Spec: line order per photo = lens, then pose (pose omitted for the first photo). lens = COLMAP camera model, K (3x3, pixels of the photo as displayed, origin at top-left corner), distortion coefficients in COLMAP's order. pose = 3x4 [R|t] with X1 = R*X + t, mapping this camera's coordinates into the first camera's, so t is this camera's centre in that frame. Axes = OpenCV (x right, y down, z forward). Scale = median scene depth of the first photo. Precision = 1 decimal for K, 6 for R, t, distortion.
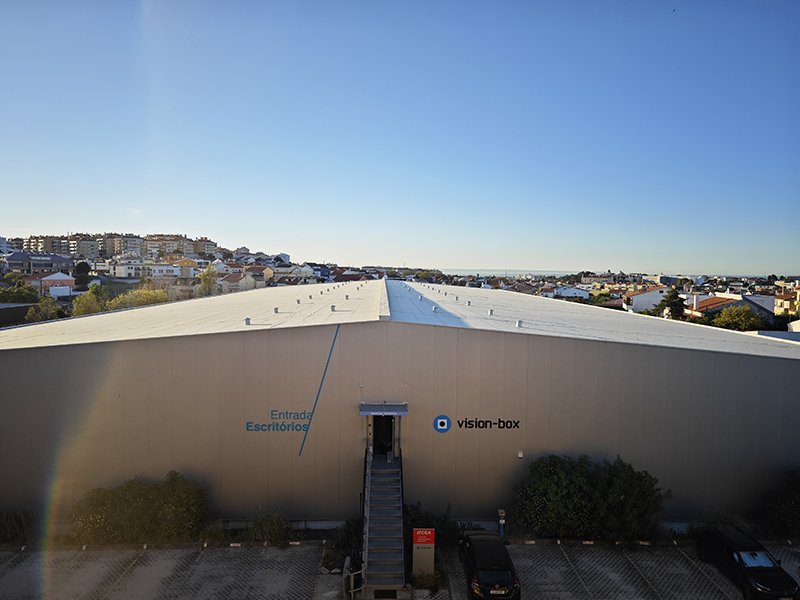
lens RADIAL K [[518.5, 0, 399.9], [0, 518.5, 299.5], [0, 0, 1]] dist [0.020184, 0.002001]
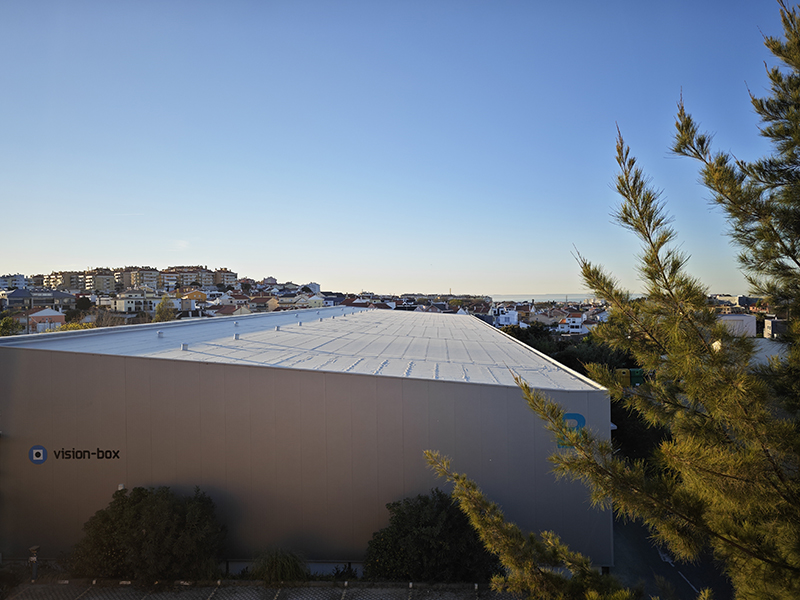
lens RADIAL K [[570.0, 0, 404.2], [0, 570.0, 305.2], [0, 0, 1]] dist [0.022060, 0.000095]
pose [[0.995465, -0.024855, -0.091822, 0.077980], [0.020777, 0.998766, -0.045101, 0.002912], [0.092830, 0.042989, 0.994754, 0.001677]]
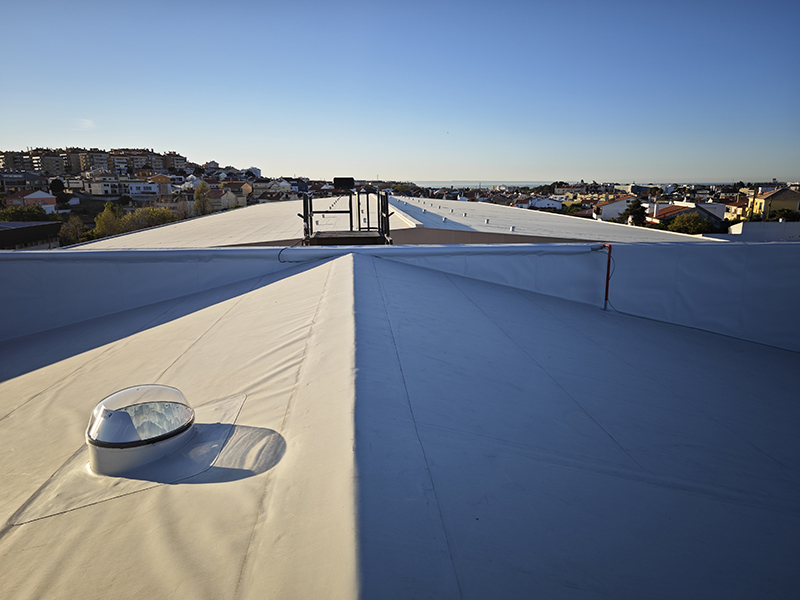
lens RADIAL K [[518.5, 0, 393.6], [0, 518.5, 300.1], [0, 0, 1]] dist [0.020184, 0.002001]
pose [[0.999010, -0.023378, 0.037857, -0.014176], [0.016822, 0.986140, 0.165059, 0.000192], [-0.041191, -0.164259, 0.985557, -0.036201]]
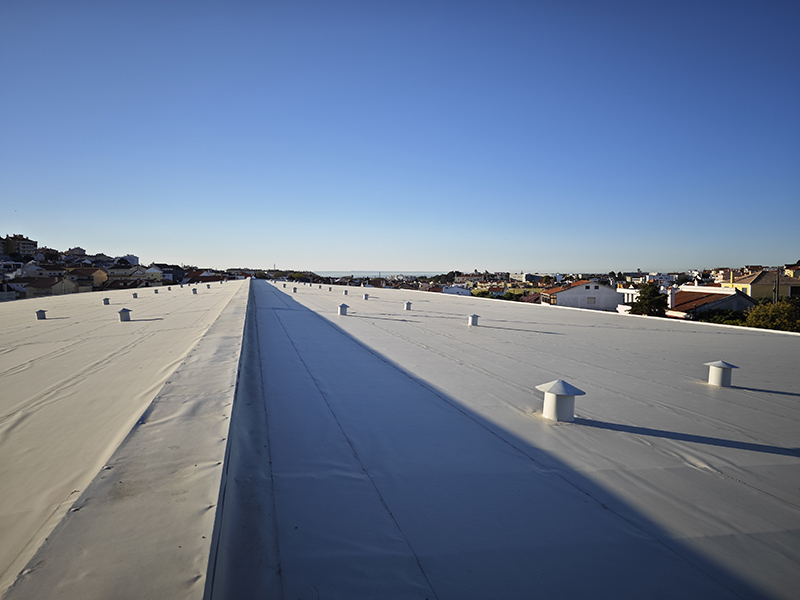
lens RADIAL K [[518.5, 0, 400.3], [0, 518.5, 302.8], [0, 0, 1]] dist [0.020184, 0.002001]
pose [[0.969633, -0.029329, 0.242800, -0.001592], [0.028805, 0.999569, 0.005712, -0.001572], [-0.242863, 0.001456, 0.970060, 0.112308]]
